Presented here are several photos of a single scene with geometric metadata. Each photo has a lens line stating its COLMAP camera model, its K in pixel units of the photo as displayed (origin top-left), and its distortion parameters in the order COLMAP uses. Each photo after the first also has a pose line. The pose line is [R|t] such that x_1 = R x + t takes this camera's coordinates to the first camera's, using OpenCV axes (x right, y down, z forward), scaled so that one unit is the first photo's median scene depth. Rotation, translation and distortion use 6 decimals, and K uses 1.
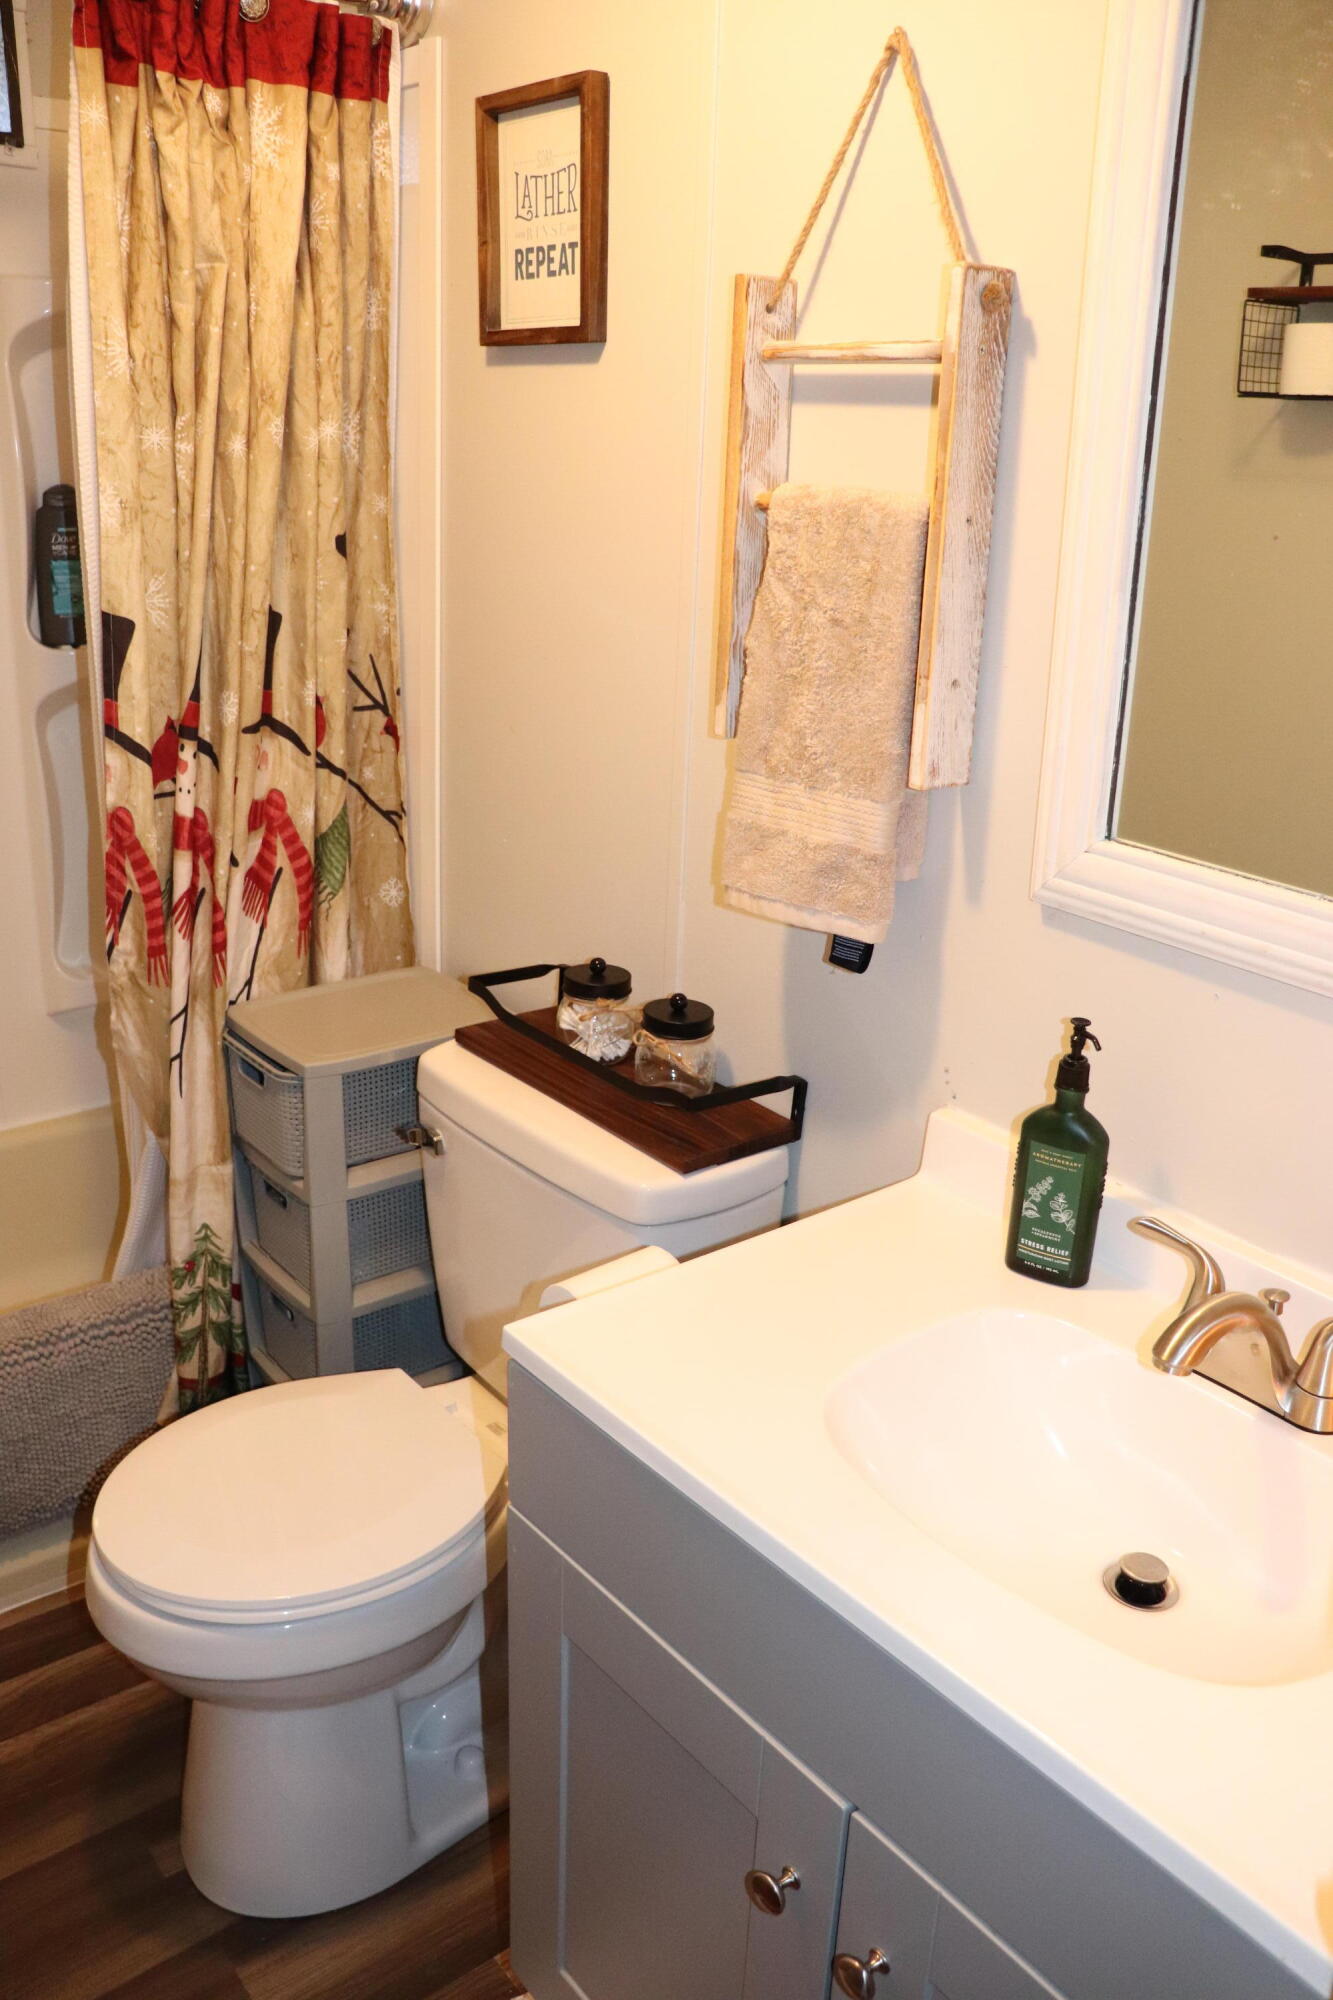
lens RADIAL K [[1629.6, 0, 648.1], [0, 1629.6, 999.9], [0, 0, 1]] dist [-0.187166, 0.154706]
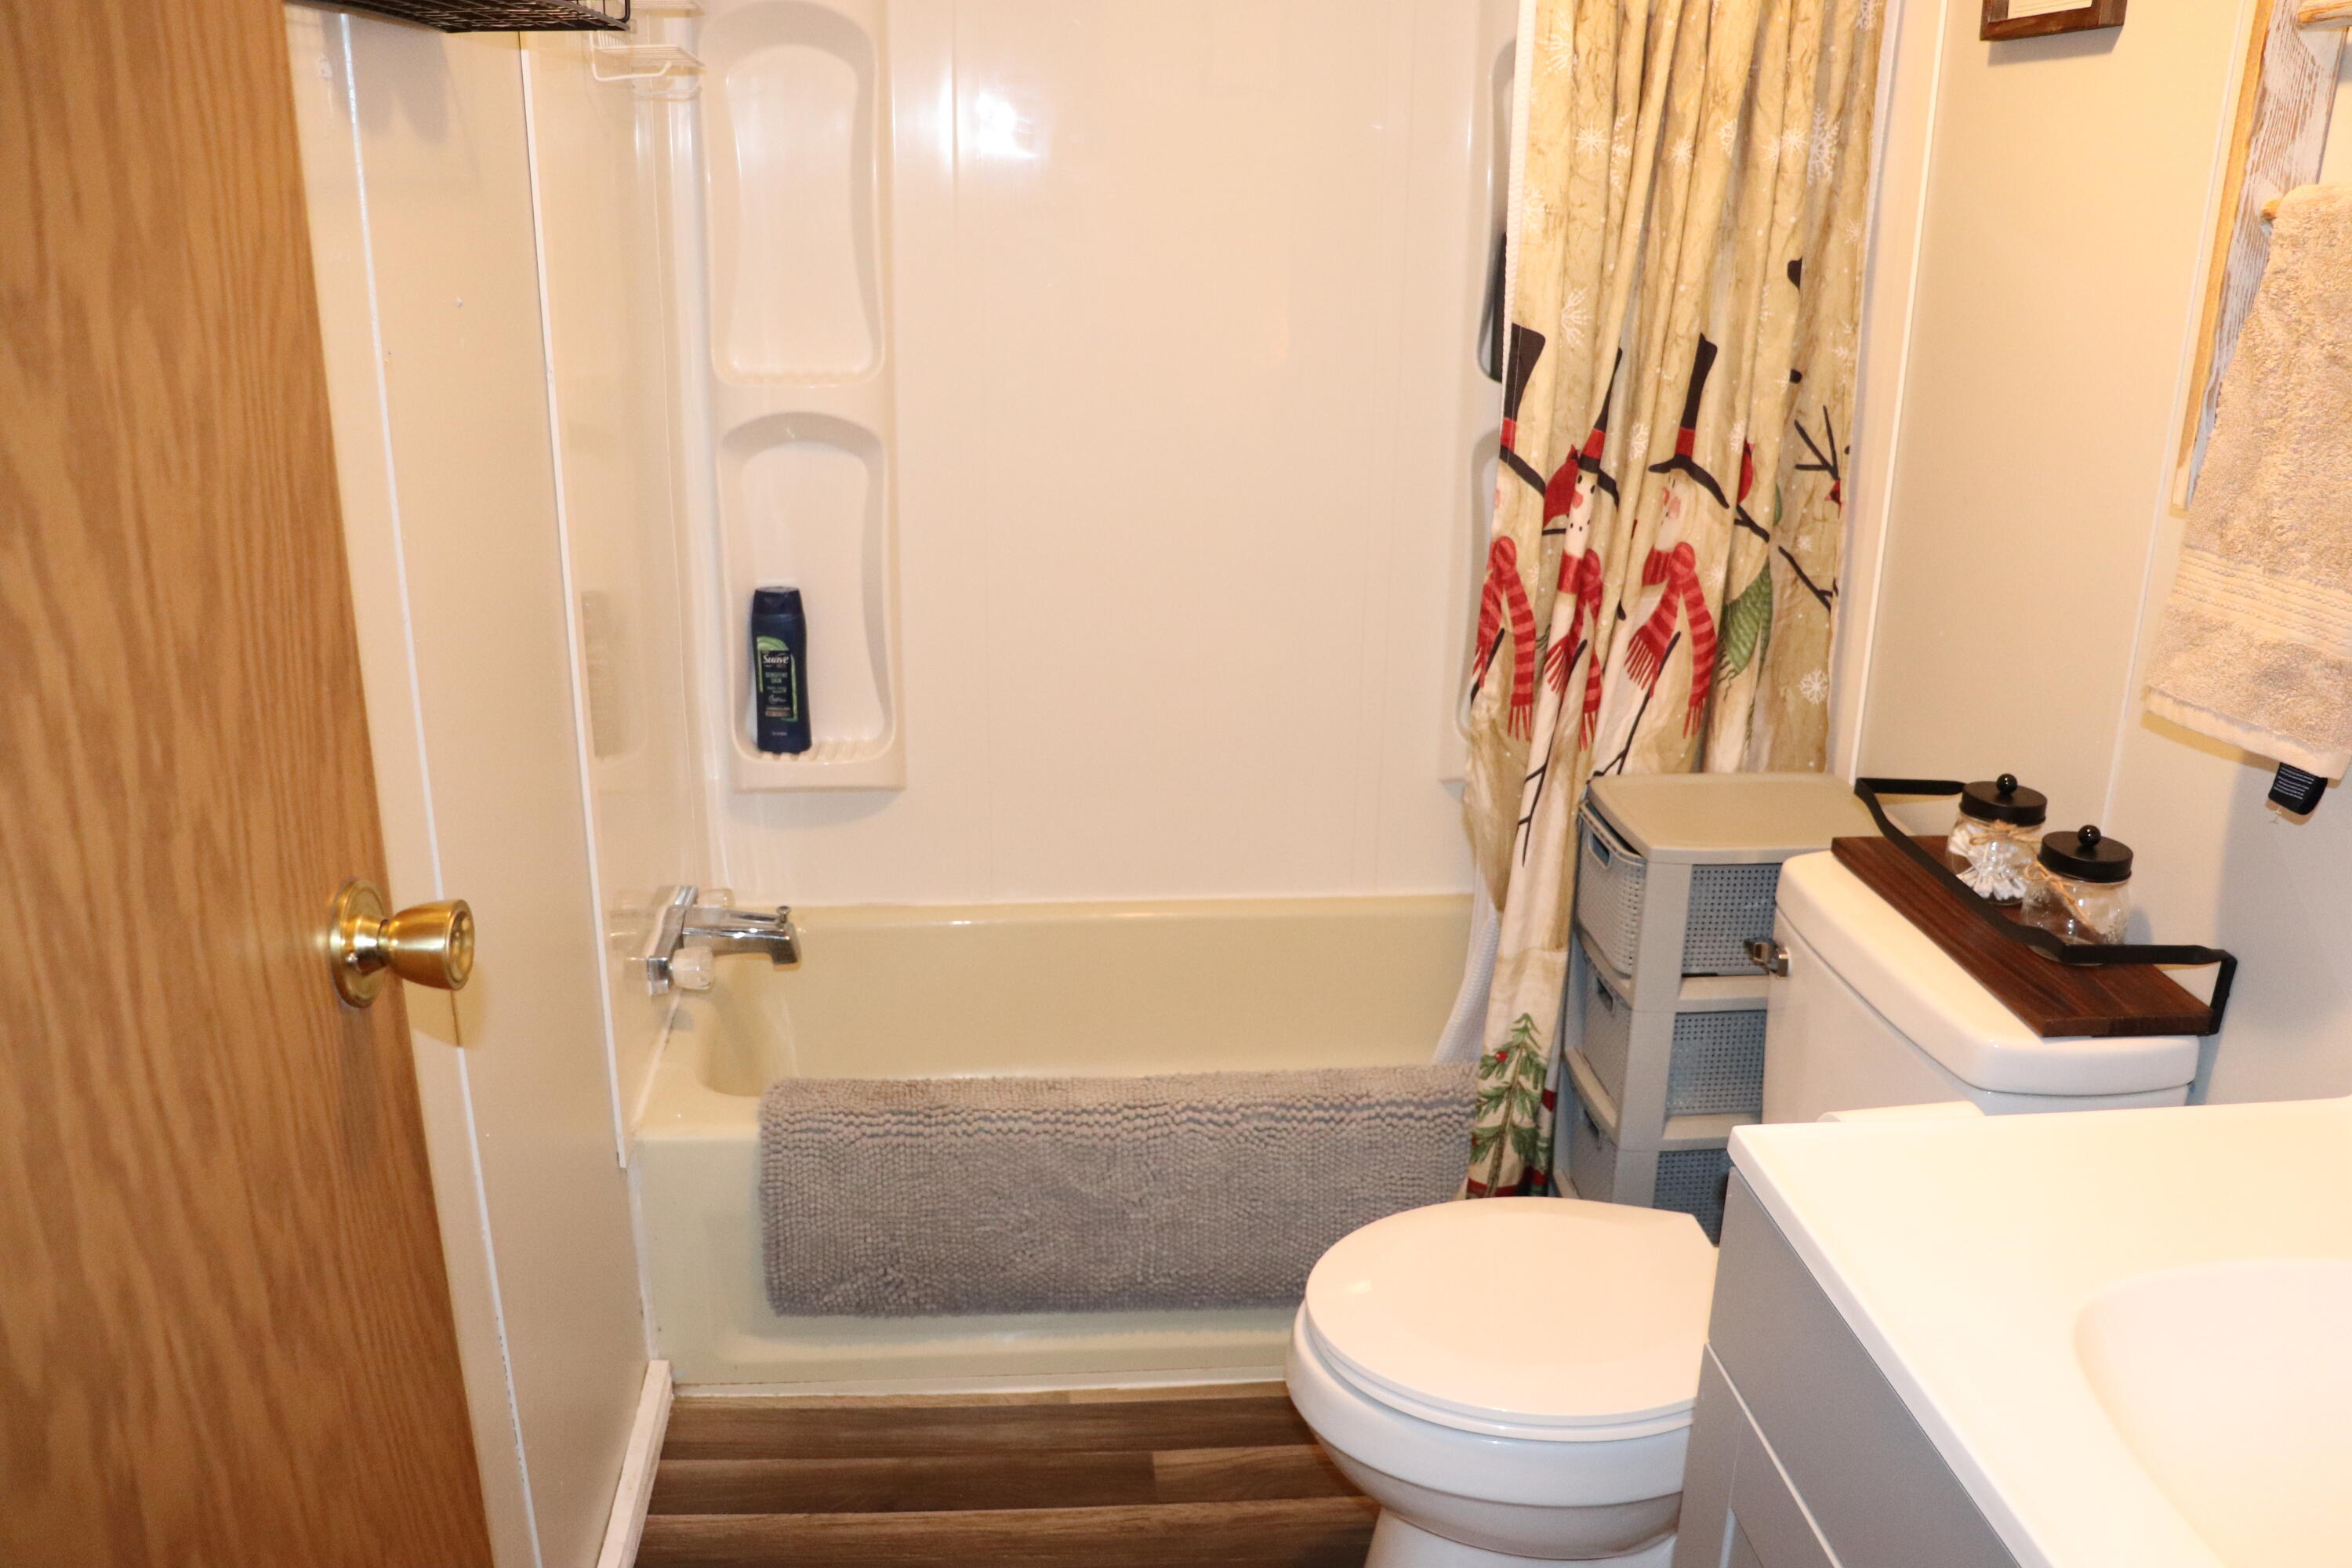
lens RADIAL K [[1916.5, 0, 1180.3], [0, 1916.5, 798.4], [0, 0, 1]] dist [-0.187166, 0.154706]
pose [[0.835181, 0.155570, -0.527514, 0.111531], [-0.177197, 0.984128, 0.009685, 0.049128], [0.520648, 0.085386, 0.849491, -0.013247]]
